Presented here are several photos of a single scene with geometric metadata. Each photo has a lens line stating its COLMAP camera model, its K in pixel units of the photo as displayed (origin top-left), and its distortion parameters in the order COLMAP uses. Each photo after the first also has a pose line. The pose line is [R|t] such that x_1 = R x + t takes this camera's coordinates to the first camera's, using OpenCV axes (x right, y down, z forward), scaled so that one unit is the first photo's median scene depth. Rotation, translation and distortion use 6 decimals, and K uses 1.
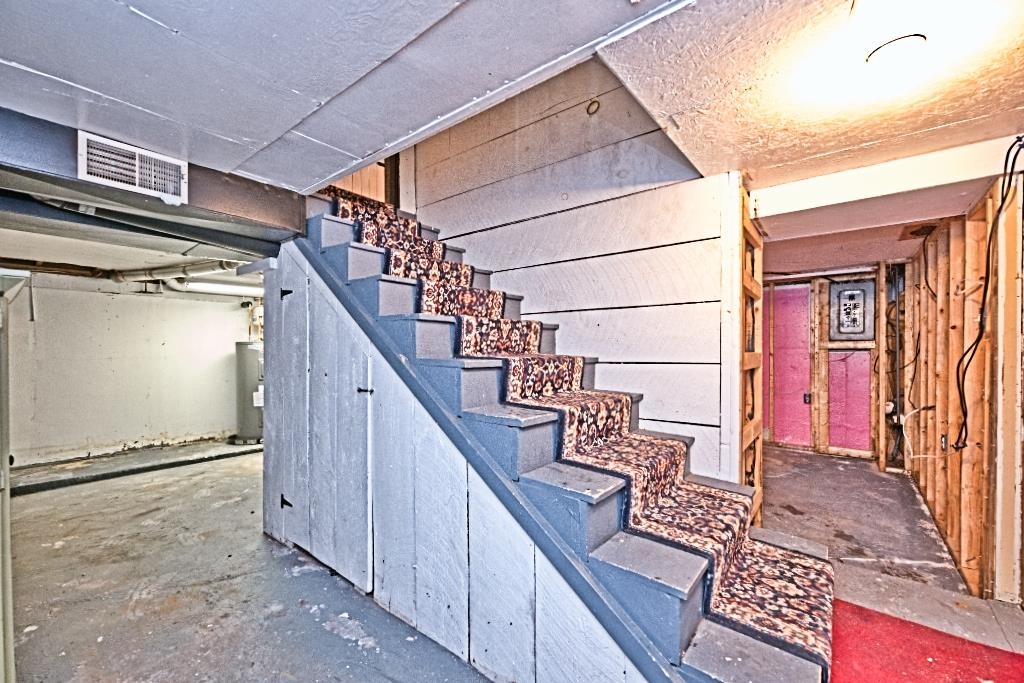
lens RADIAL K [[431.9, 0, 510.9], [0, 431.9, 354.2], [0, 0, 1]] dist [-0.001866, -0.000105]
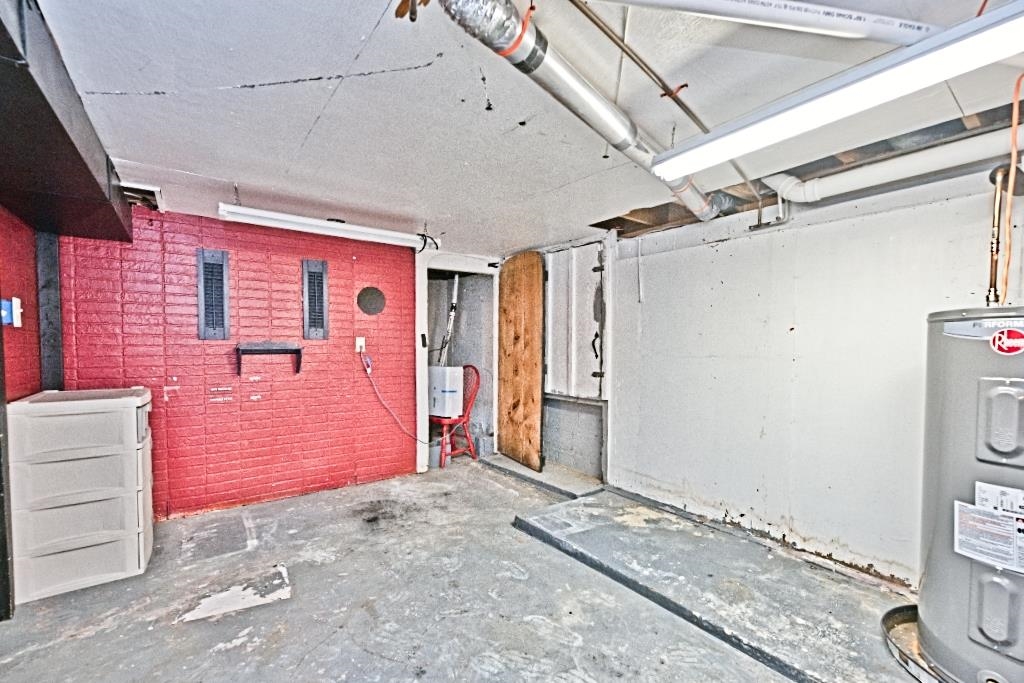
lens RADIAL K [[431.9, 0, 510.9], [0, 431.9, 354.2], [0, 0, 1]] dist [-0.001866, -0.000105]
pose [[-0.243594, 0.023132, -0.969601, -0.298121], [-0.002091, 0.999701, 0.024376, -0.005978], [0.969875, 0.007965, -0.243472, 0.873808]]
